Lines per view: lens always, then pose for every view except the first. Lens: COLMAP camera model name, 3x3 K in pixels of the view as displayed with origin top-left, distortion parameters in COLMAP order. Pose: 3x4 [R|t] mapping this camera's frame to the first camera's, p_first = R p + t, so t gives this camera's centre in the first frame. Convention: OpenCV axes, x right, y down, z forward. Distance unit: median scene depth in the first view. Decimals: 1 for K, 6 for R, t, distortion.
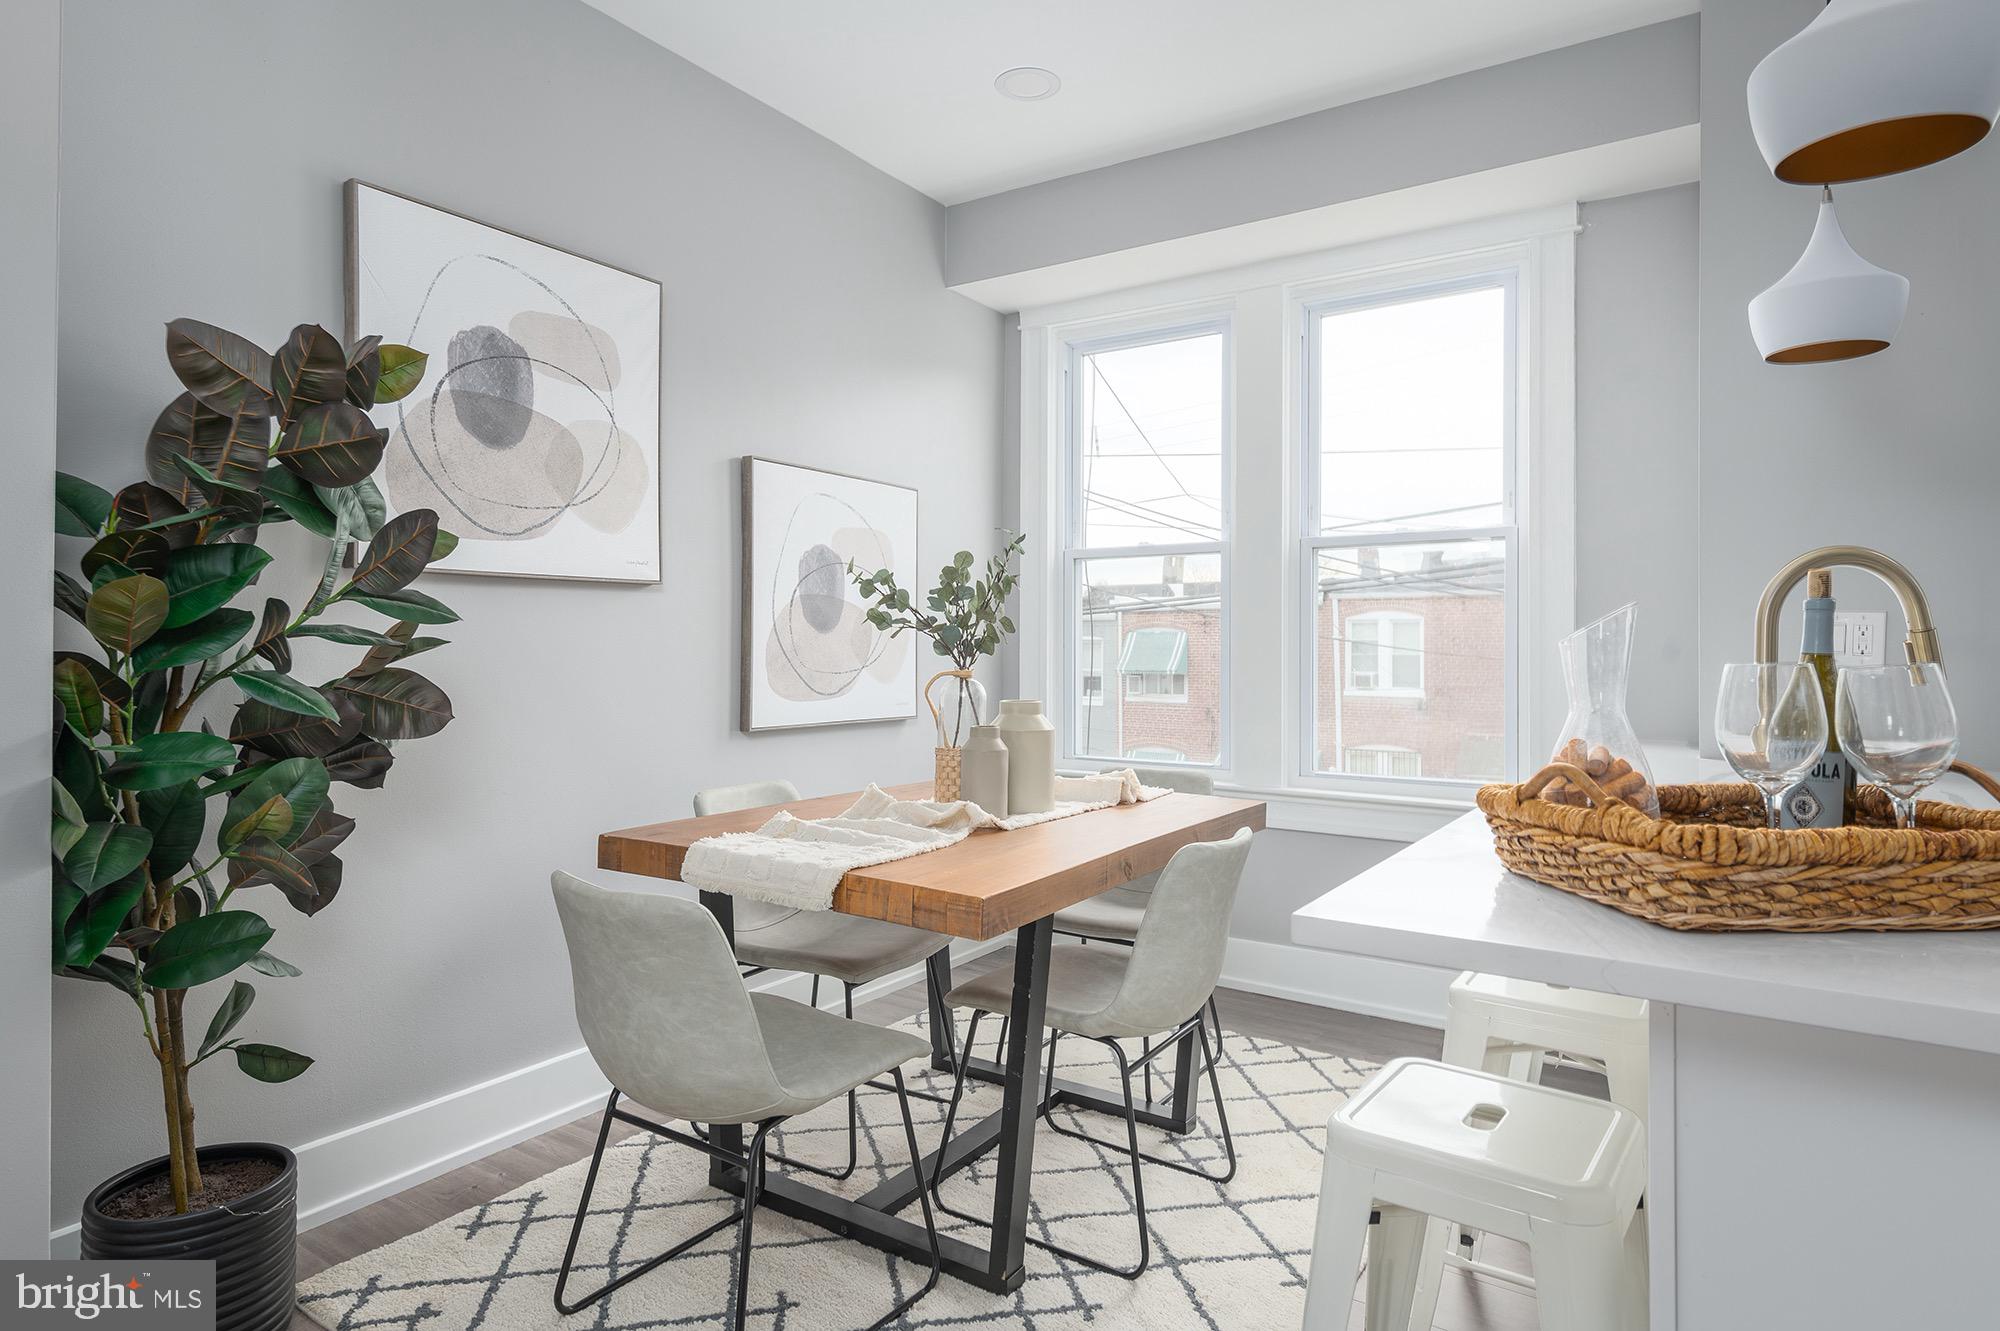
lens RADIAL K [[1153.7, 0, 953.1], [0, 1153.7, 635.0], [0, 0, 1]] dist [0.022878, -0.002350]
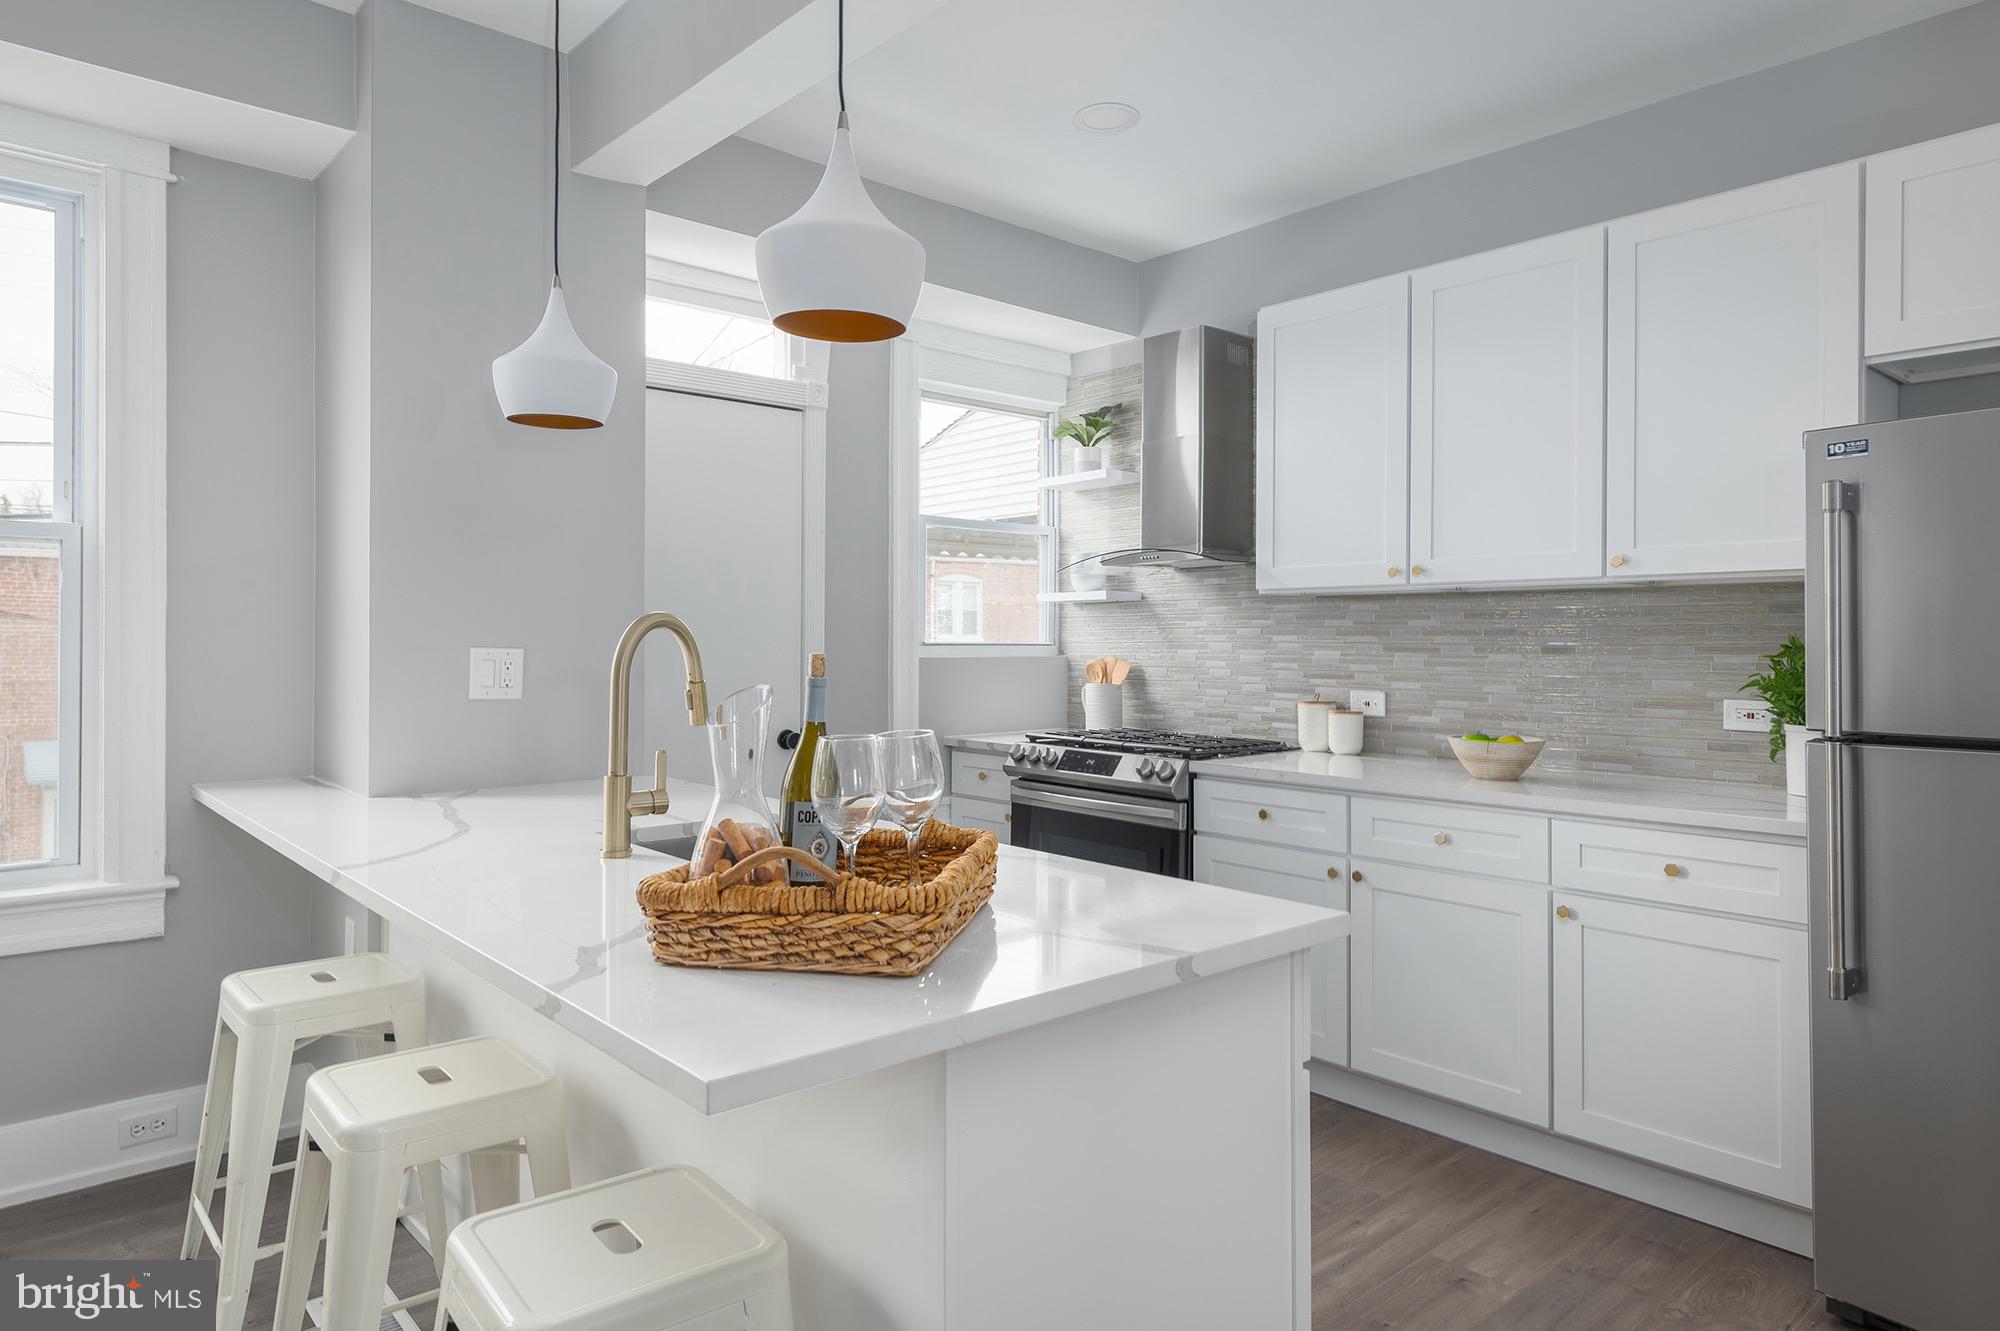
lens RADIAL K [[1225.7, 0, 1017.8], [0, 1225.7, 638.1], [0, 0, 1]] dist [0.028436, -0.004993]
pose [[0.238286, 0.001048, 0.971194, -0.250677], [-0.014421, 0.999893, 0.002460, -0.042064], [-0.971088, -0.014592, 0.238276, 0.267087]]
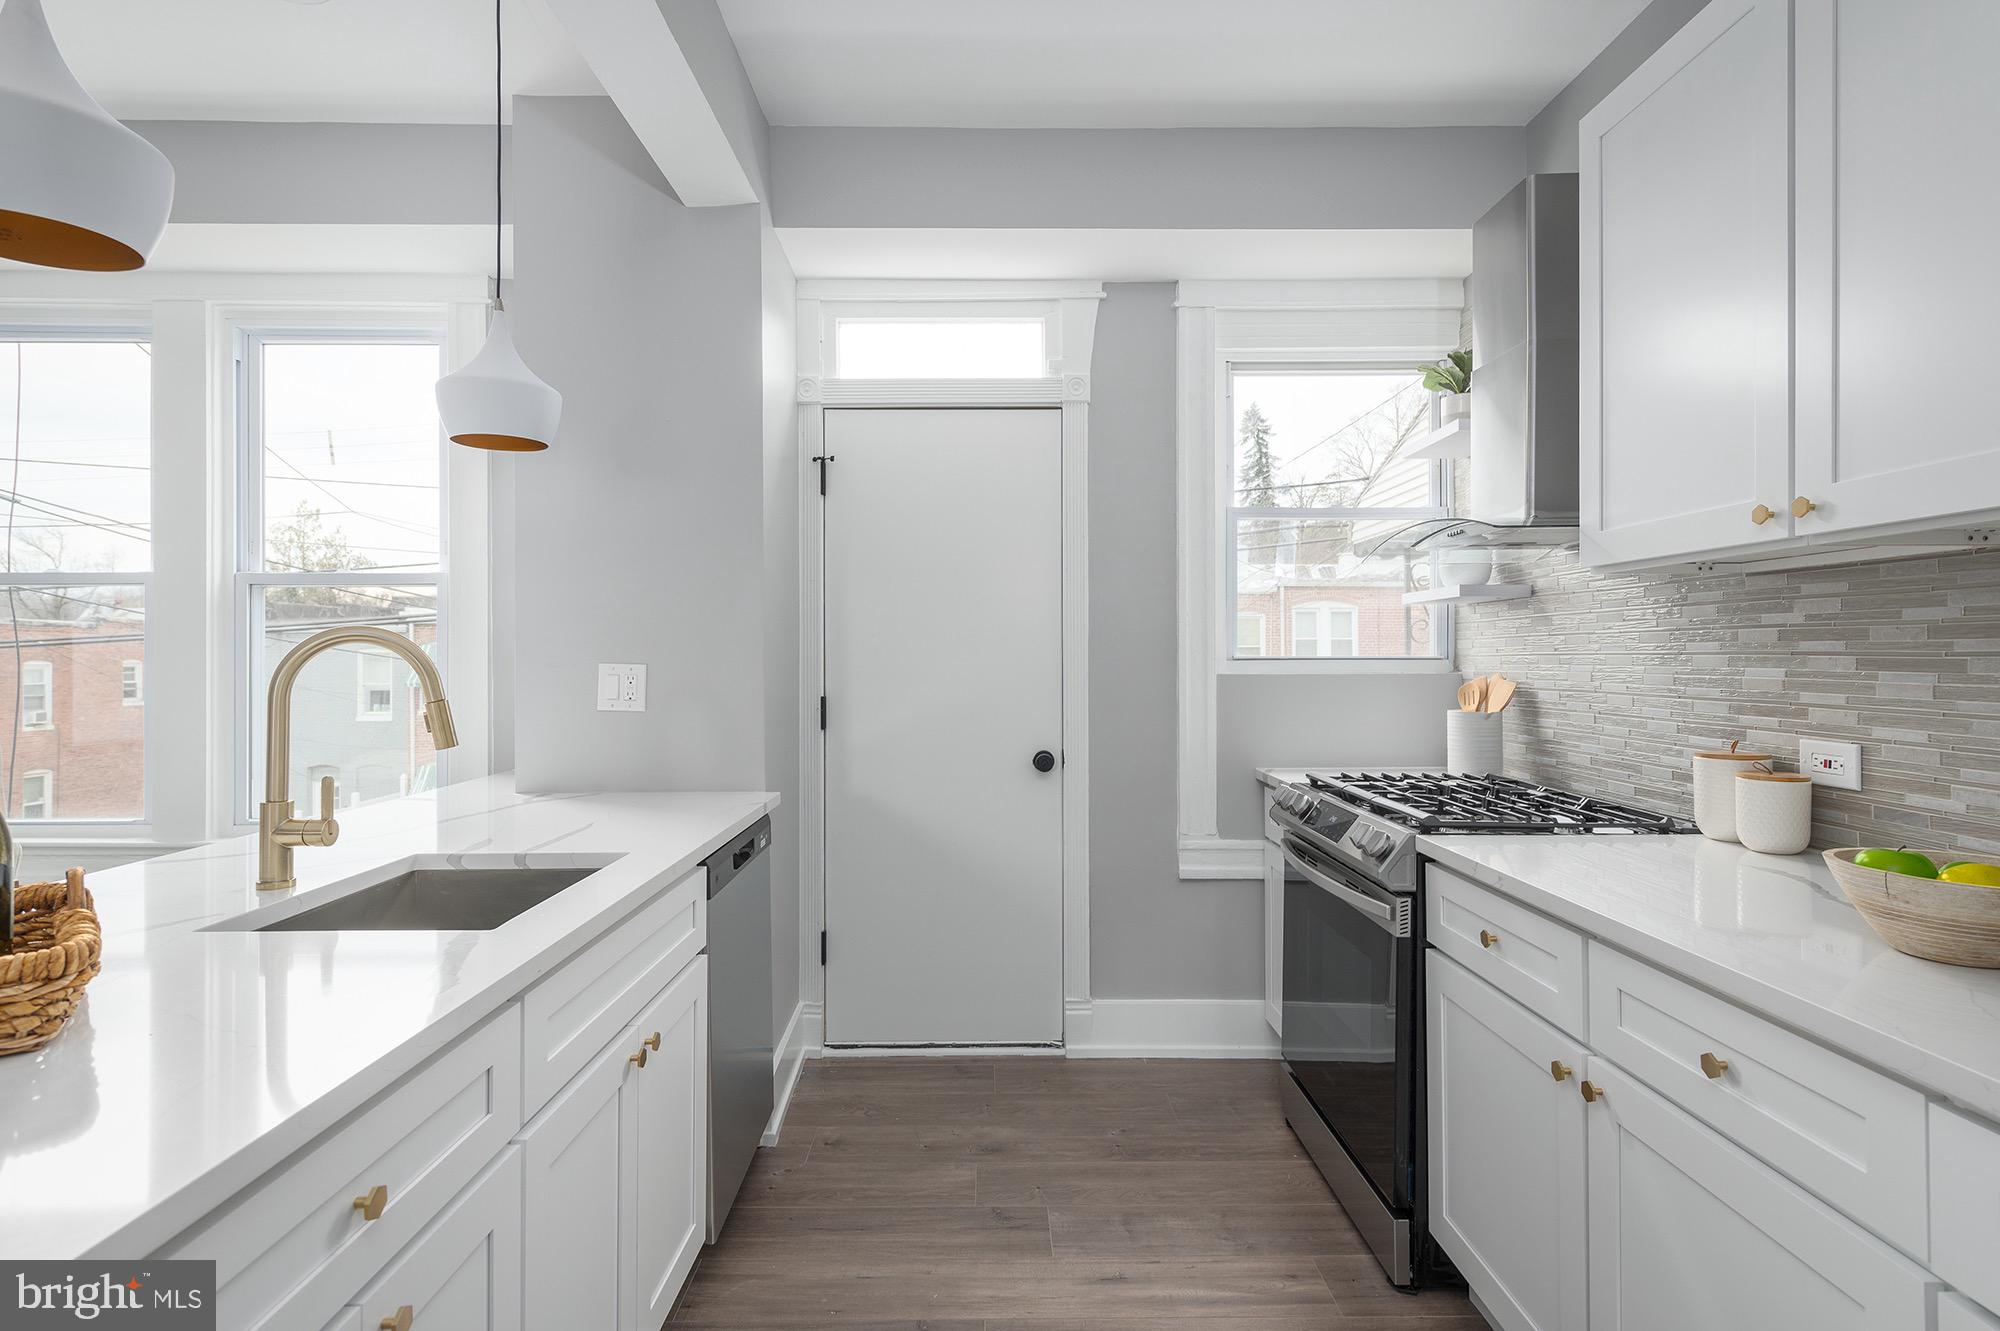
lens RADIAL K [[1033.9, 0, 985.3], [0, 1033.9, 644.2], [0, 0, 1]] dist [0.029689, -0.004043]
pose [[0.825861, 0.002132, 0.563870, 0.519499], [-0.002021, 0.999998, -0.000821, -0.042735], [-0.563870, -0.000462, 0.825863, -0.088518]]
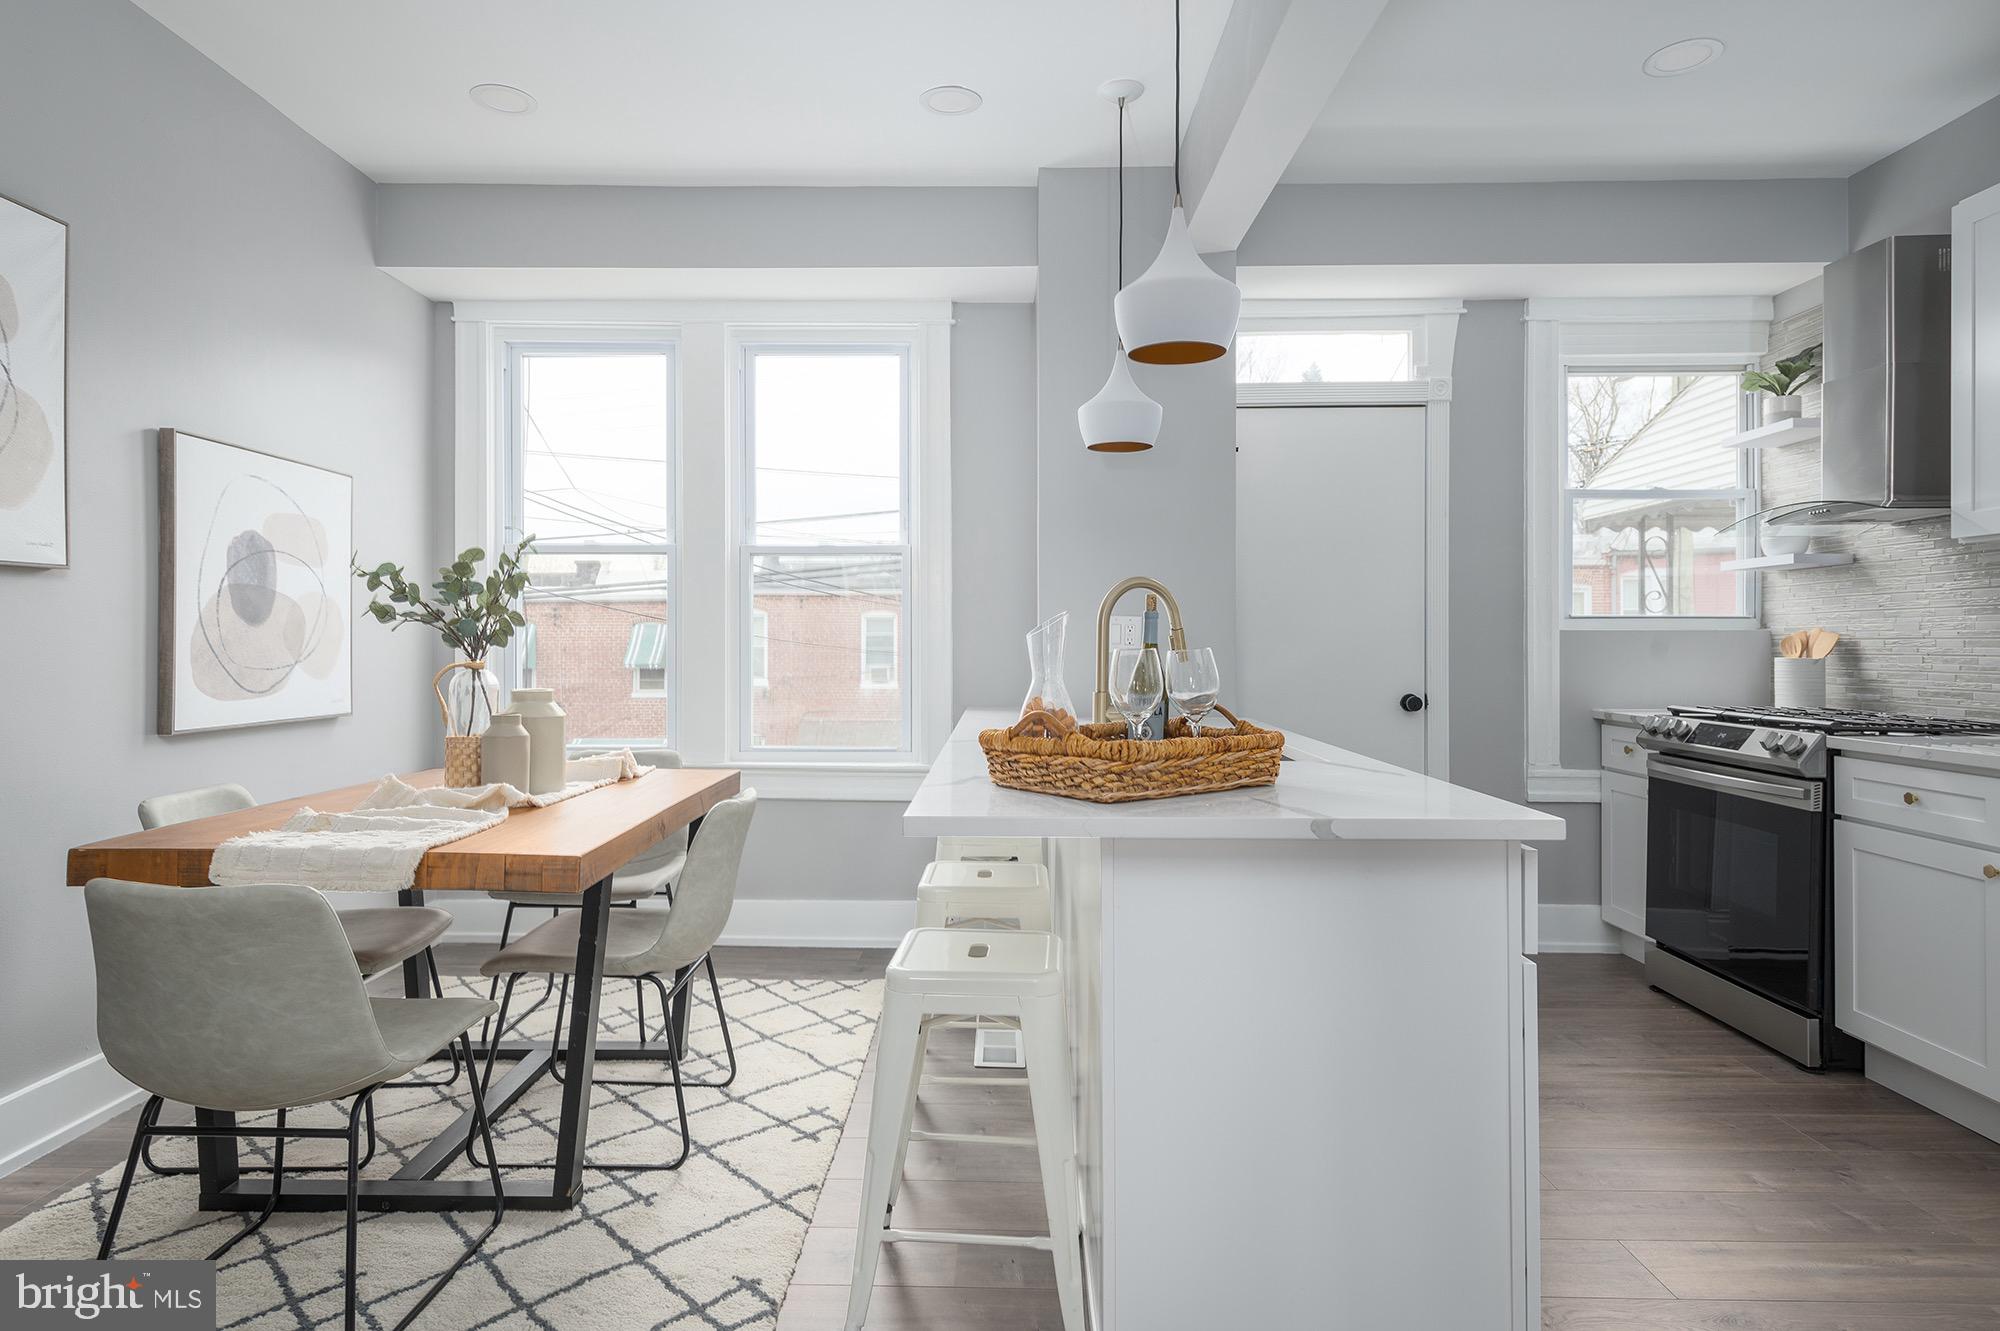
lens RADIAL K [[1153.7, 0, 975.7], [0, 1153.7, 630.4], [0, 0, 1]] dist [0.022878, -0.002350]
pose [[0.834990, 0.003472, 0.550254, -0.217142], [-0.004473, 0.999990, 0.000477, -0.001377], [-0.550247, -0.002860, 0.834997, -0.145372]]
